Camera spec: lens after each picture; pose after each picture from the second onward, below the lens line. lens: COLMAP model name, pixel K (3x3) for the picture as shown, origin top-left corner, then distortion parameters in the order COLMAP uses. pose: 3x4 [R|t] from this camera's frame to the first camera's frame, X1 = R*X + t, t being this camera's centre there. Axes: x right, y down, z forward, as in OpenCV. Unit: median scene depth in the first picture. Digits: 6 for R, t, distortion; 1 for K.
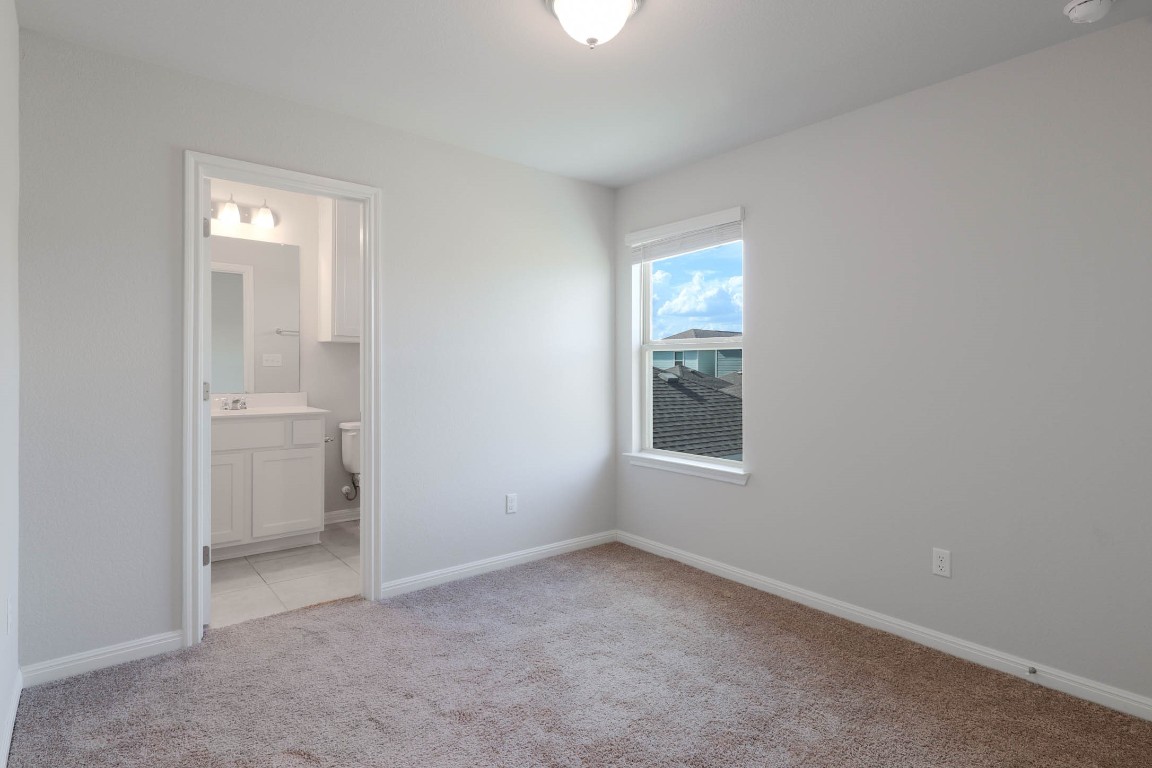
lens RADIAL K [[589.4, 0, 579.2], [0, 589.4, 376.3], [0, 0, 1]] dist [0.004898, -0.001489]
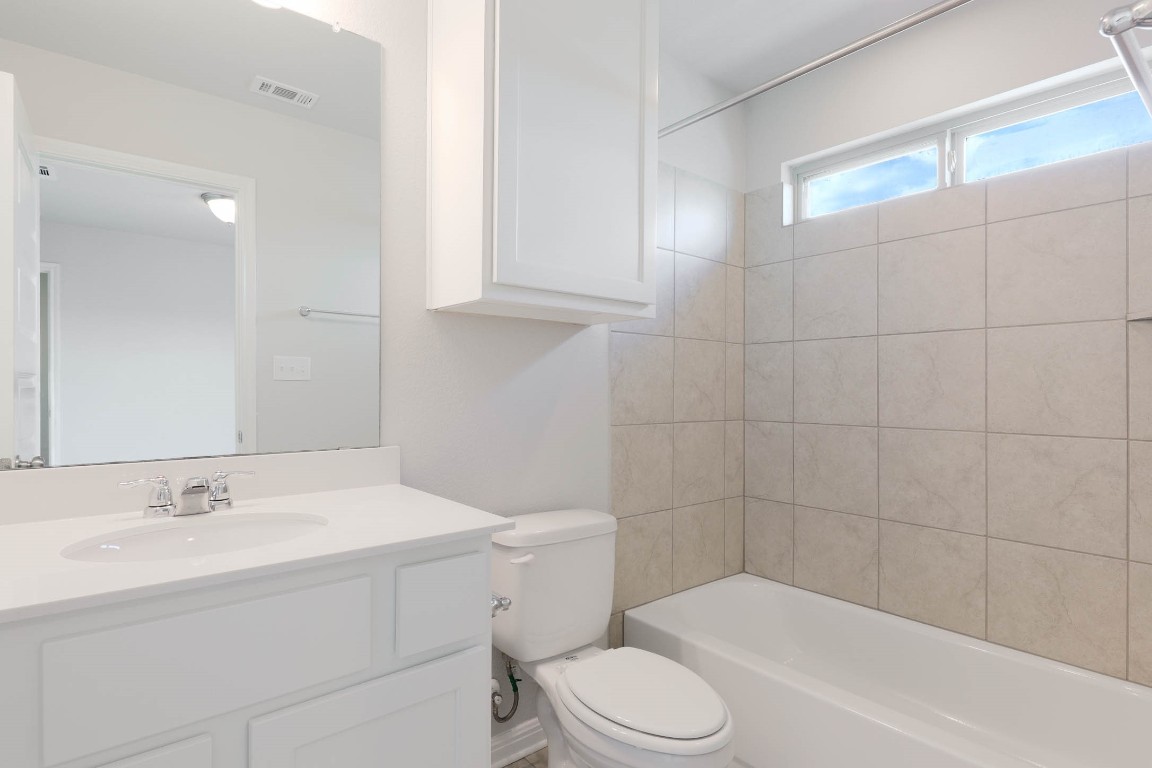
lens RADIAL K [[589.4, 0, 584.3], [0, 589.4, 389.0], [0, 0, 1]] dist [0.004898, -0.001489]
pose [[0.999978, -0.004838, 0.004561, -0.350098], [0.004879, 0.999947, -0.009120, -0.005020], [-0.004516, 0.009142, 0.999948, 0.635378]]
